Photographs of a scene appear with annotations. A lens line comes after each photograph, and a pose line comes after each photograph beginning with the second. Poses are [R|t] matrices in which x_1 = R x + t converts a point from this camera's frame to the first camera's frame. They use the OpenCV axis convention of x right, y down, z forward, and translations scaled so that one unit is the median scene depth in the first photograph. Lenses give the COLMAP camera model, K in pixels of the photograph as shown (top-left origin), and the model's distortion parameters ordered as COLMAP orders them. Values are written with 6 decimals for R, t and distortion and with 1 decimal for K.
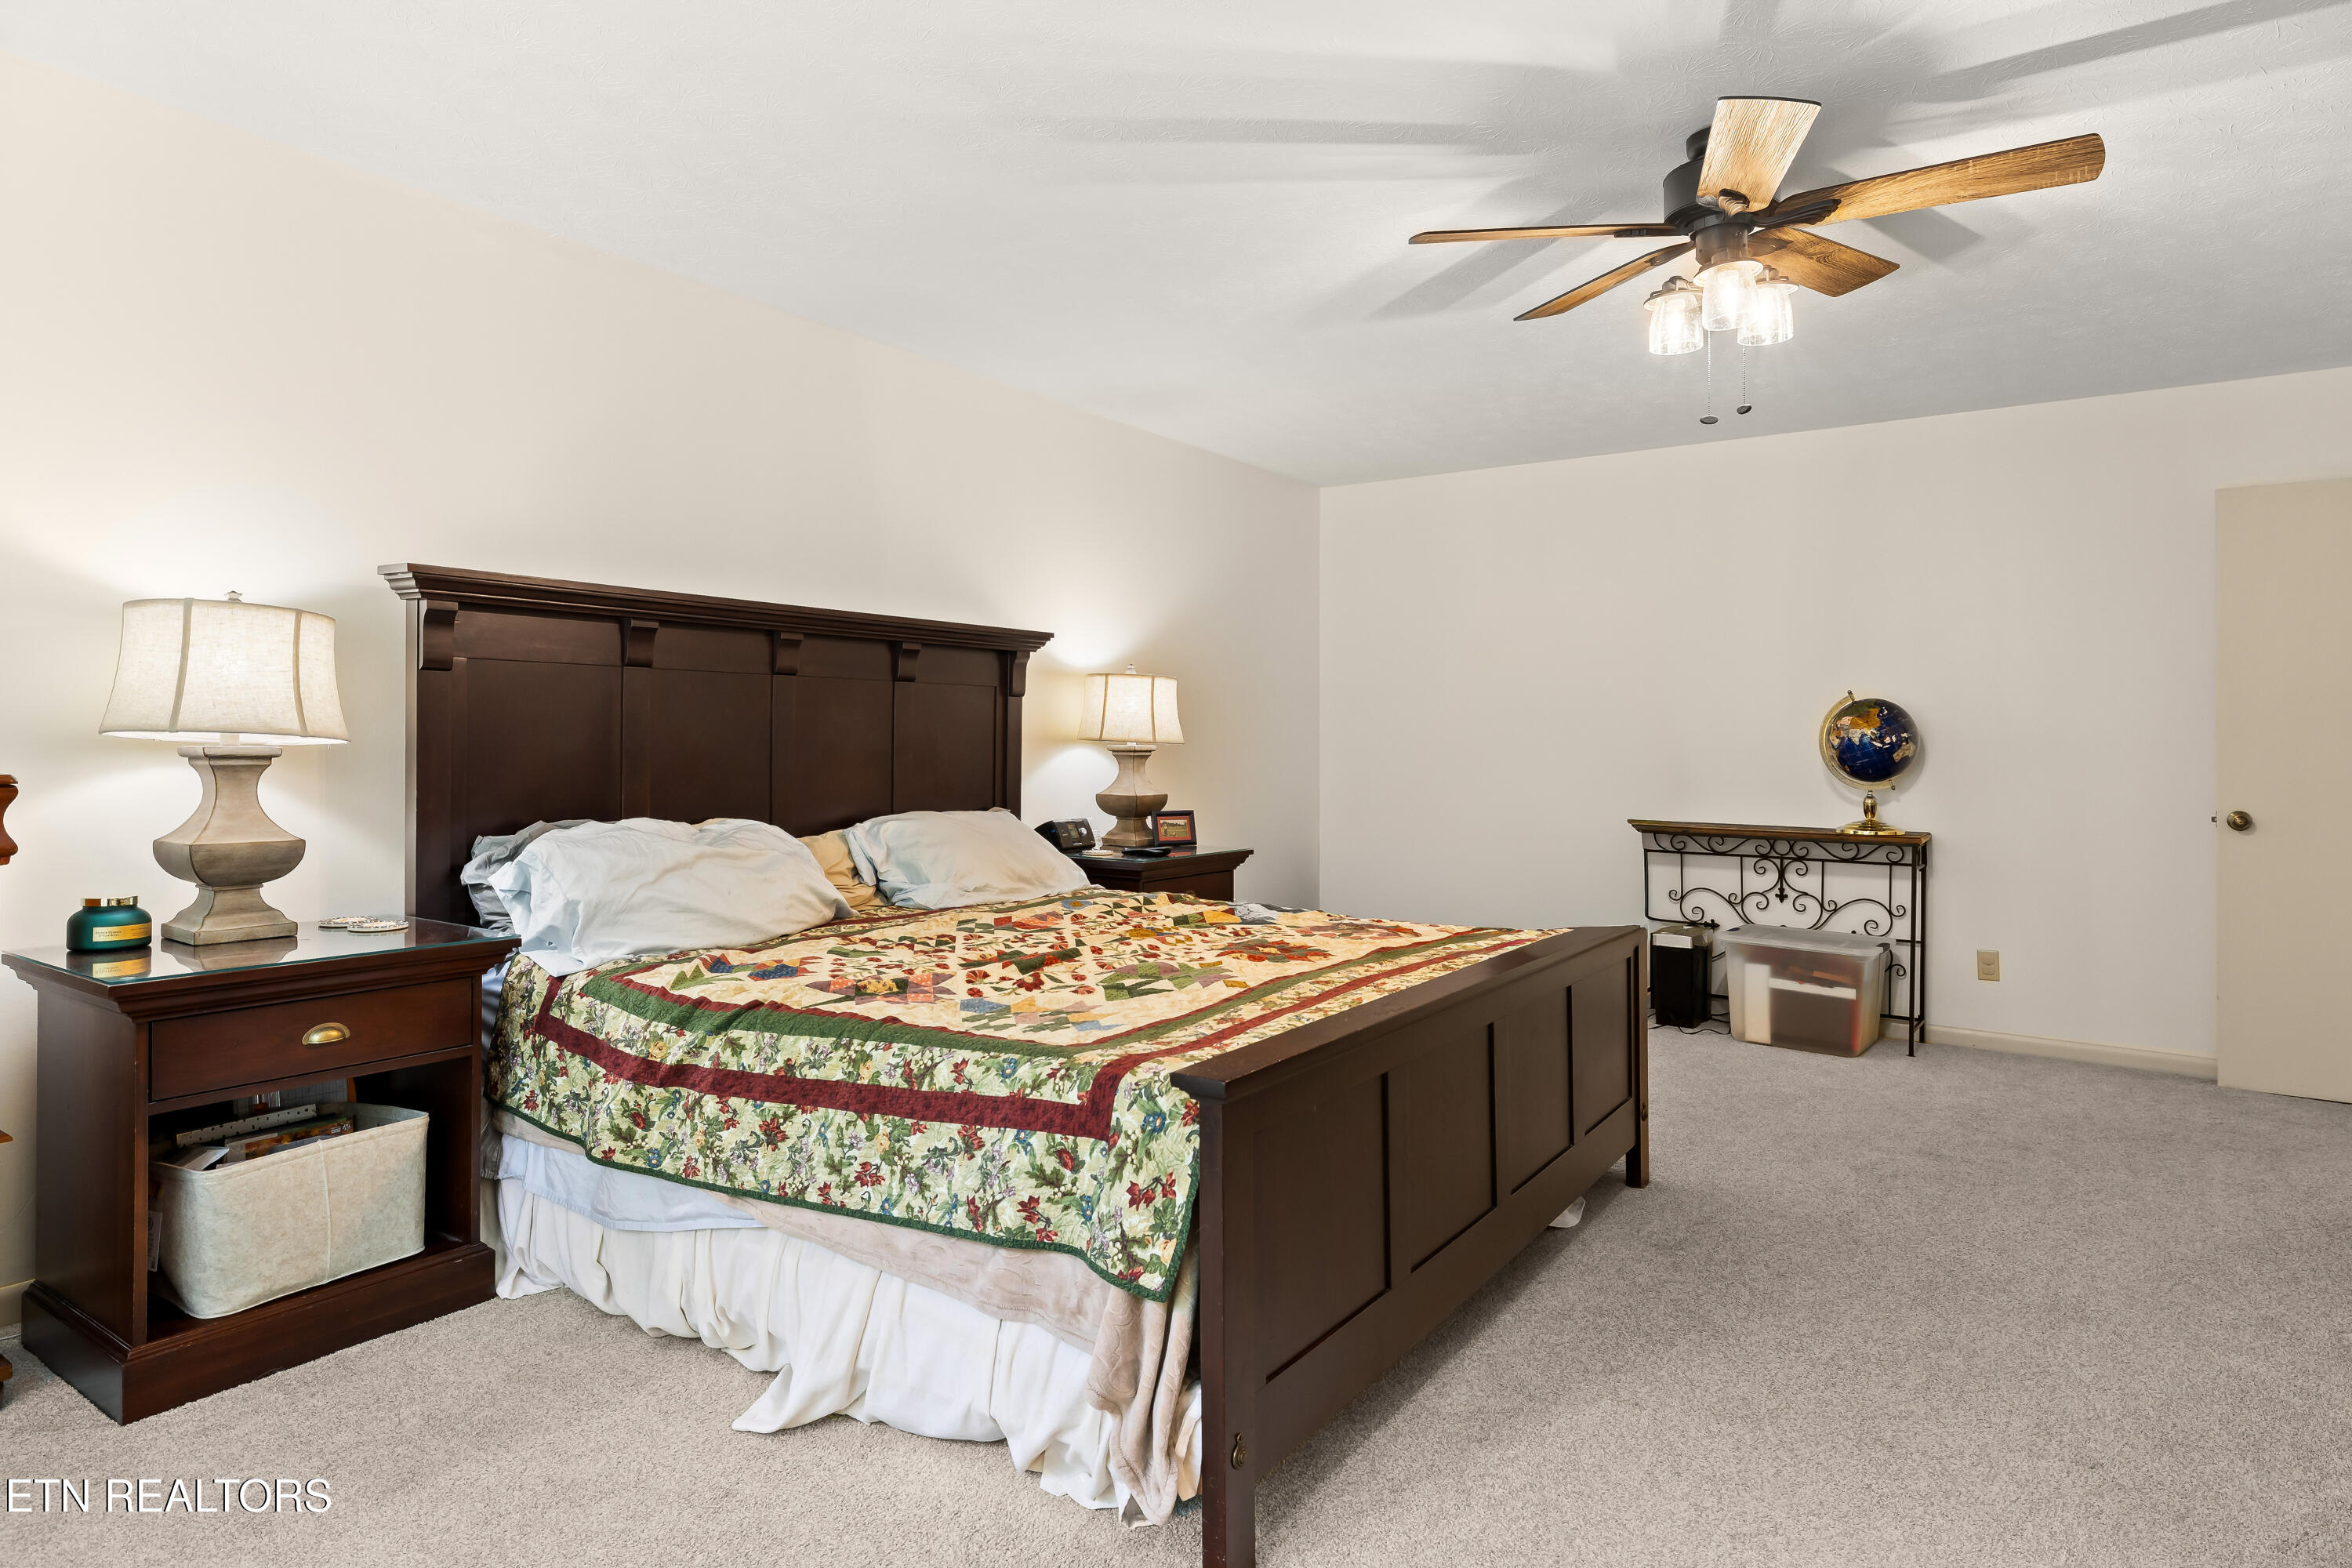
lens RADIAL K [[1289.3, 0, 1164.2], [0, 1289.3, 771.5], [0, 0, 1]] dist [-0.001181, -0.000266]
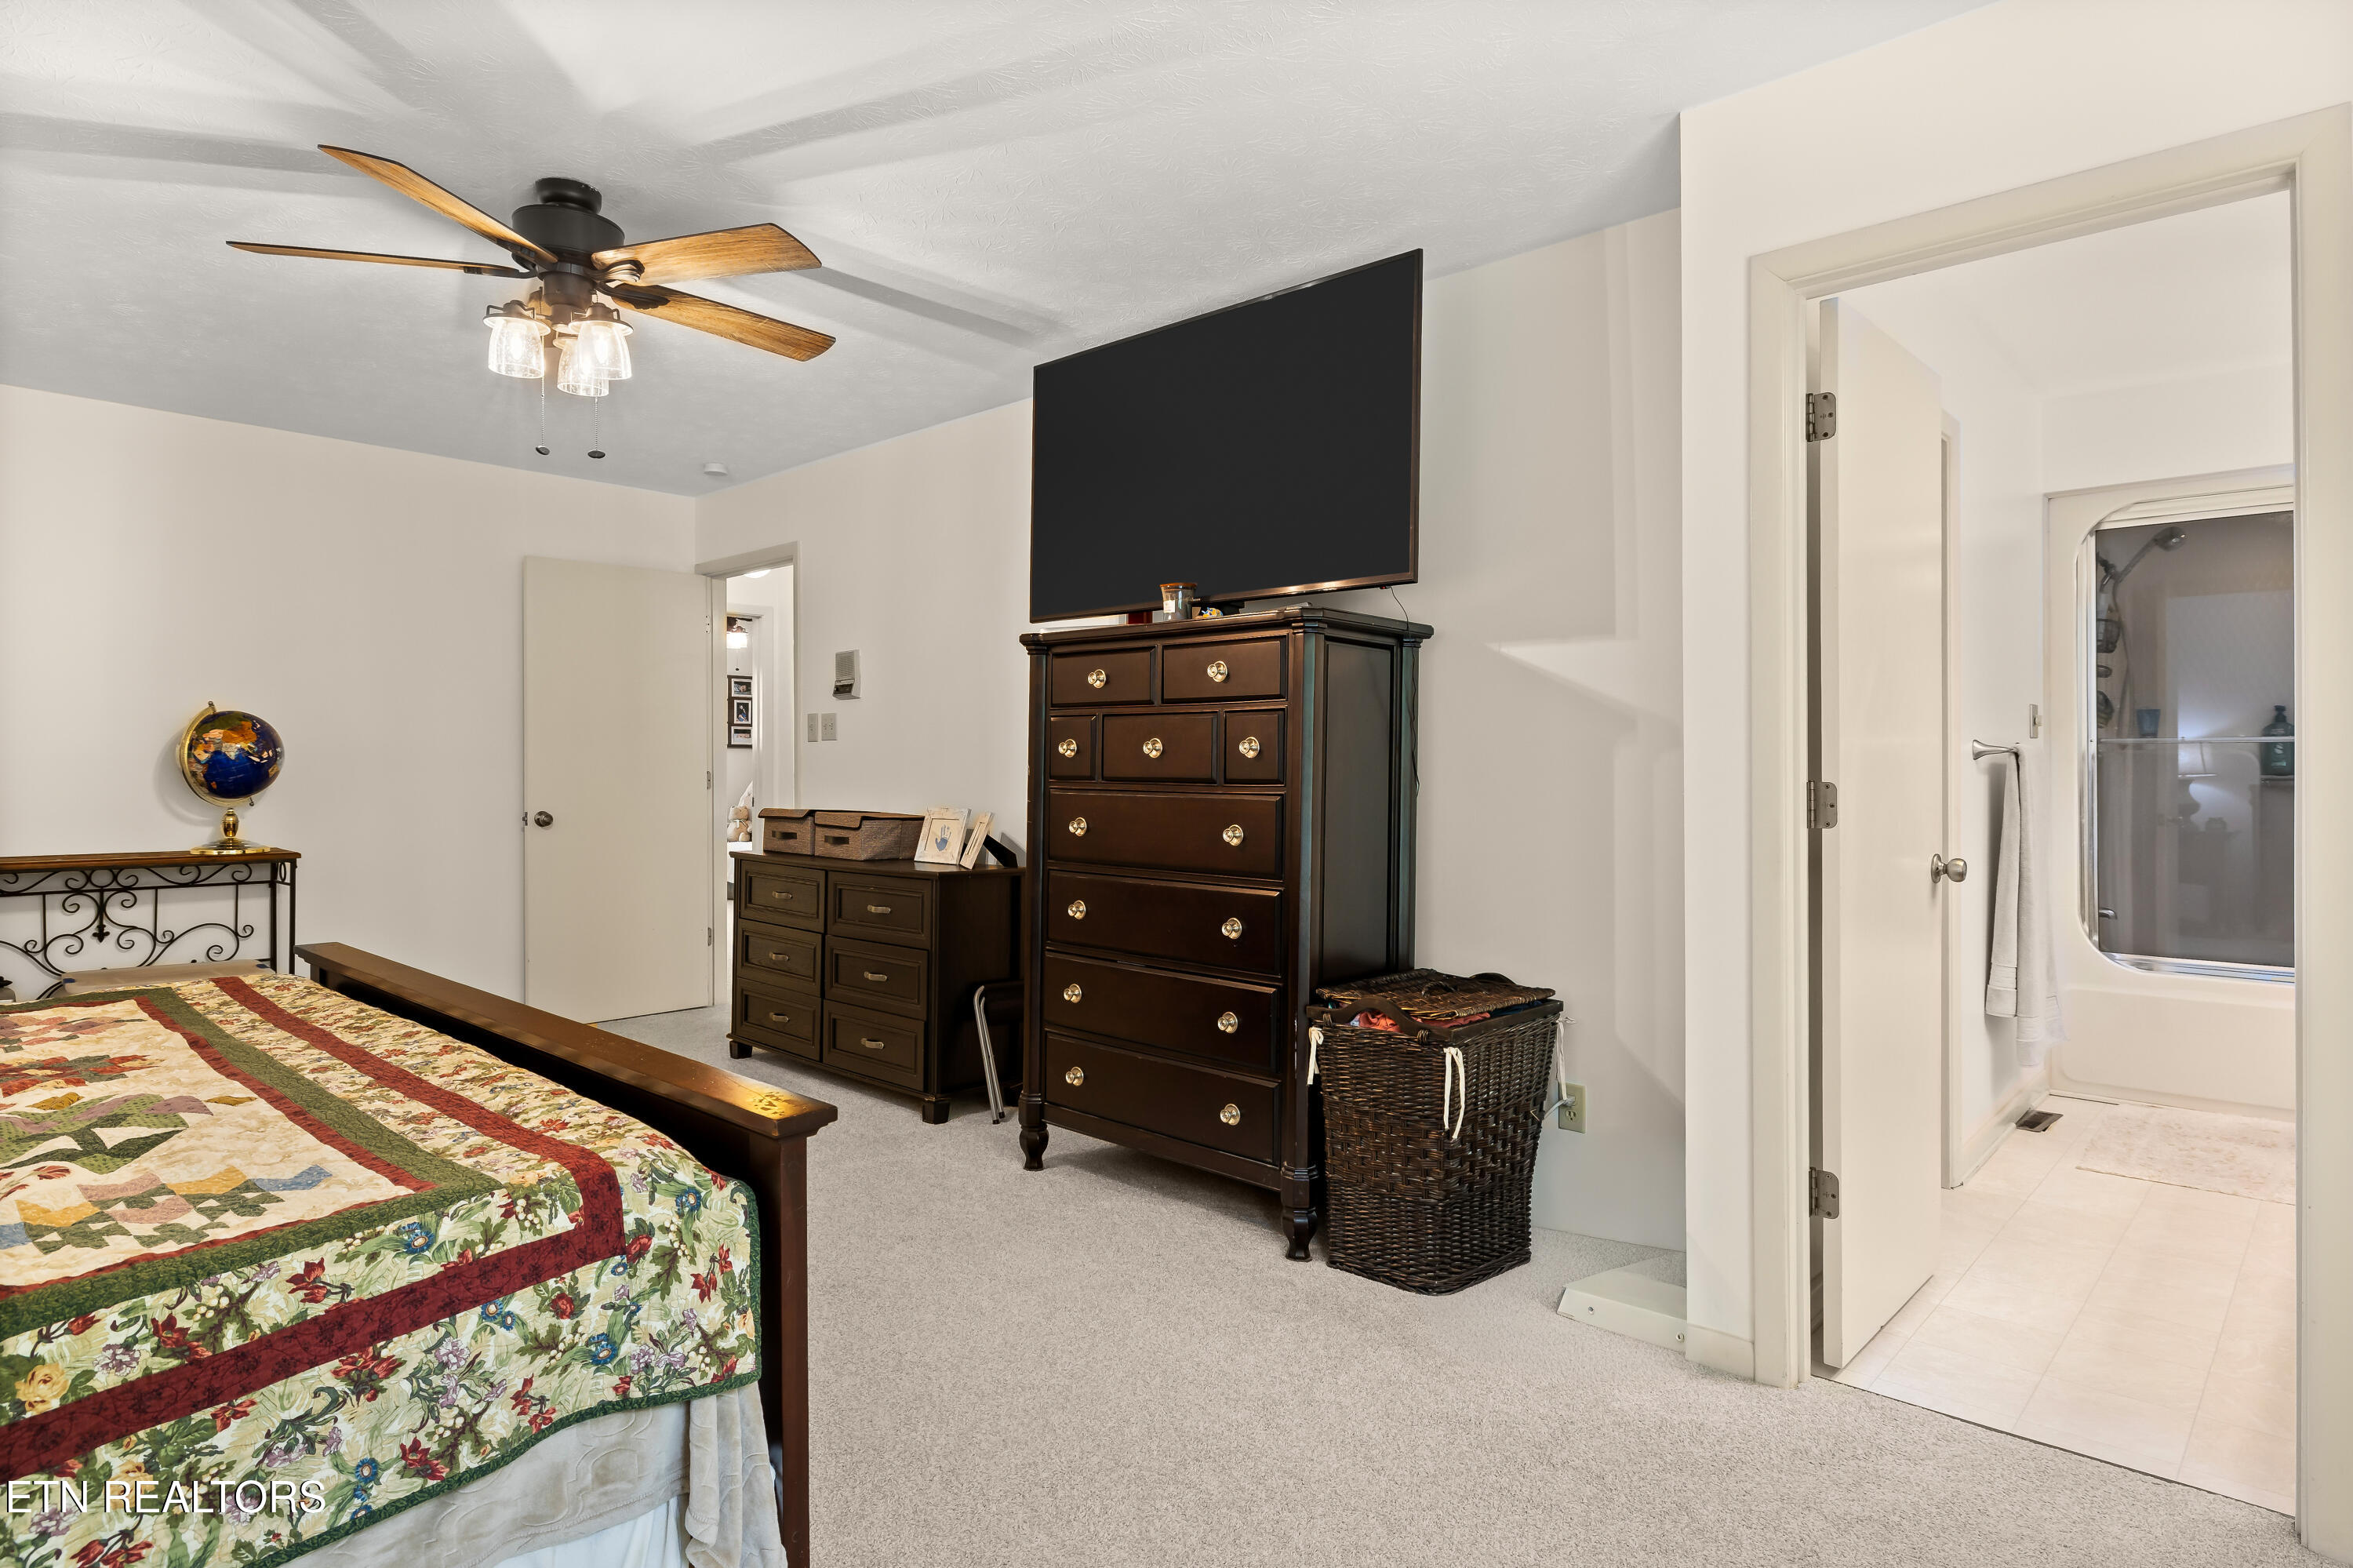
lens RADIAL K [[1242.2, 0, 1173.7], [0, 1242.2, 779.9], [0, 0, 1]] dist [-0.005529, -0.000864]
pose [[0.150791, -0.018366, 0.988395, -0.550334], [0.020453, 0.999671, 0.015456, -0.012498], [-0.988354, 0.017885, 0.151117, 0.385661]]
